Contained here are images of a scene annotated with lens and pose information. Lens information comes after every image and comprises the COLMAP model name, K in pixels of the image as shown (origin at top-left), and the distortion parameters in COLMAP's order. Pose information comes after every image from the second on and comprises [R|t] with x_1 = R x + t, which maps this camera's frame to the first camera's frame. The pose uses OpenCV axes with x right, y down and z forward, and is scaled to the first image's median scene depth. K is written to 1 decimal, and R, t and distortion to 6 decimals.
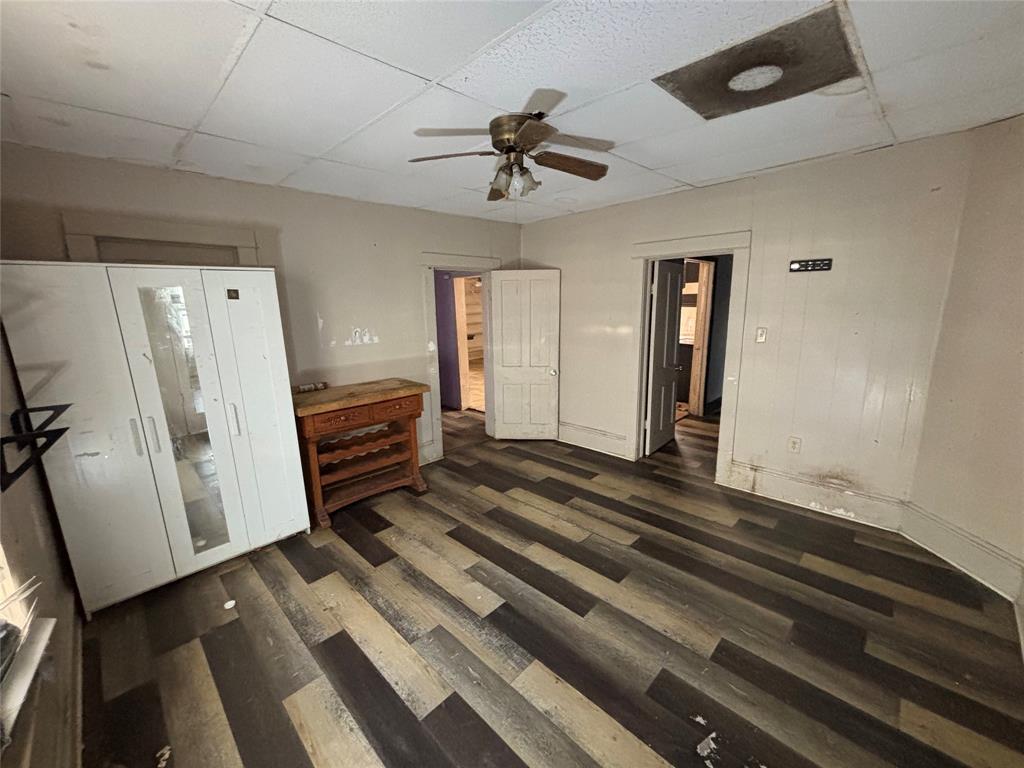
lens RADIAL K [[412.7, 0, 510.4], [0, 412.7, 388.6], [0, 0, 1]] dist [0.000576, -0.000091]
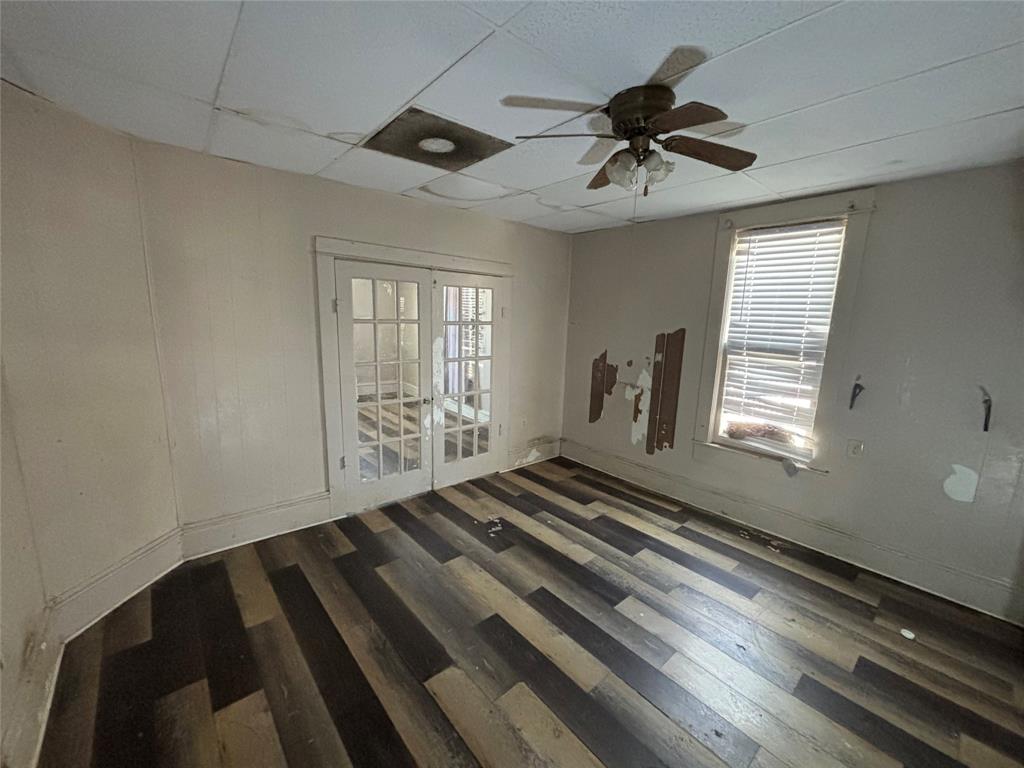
lens RADIAL K [[412.7, 0, 507.3], [0, 412.7, 385.1], [0, 0, 1]] dist [0.000576, -0.000091]
pose [[-0.996554, -0.021925, 0.079991, 0.199717], [0.010137, 0.925001, 0.379830, -0.427657], [-0.082320, 0.379332, -0.921591, 1.929027]]
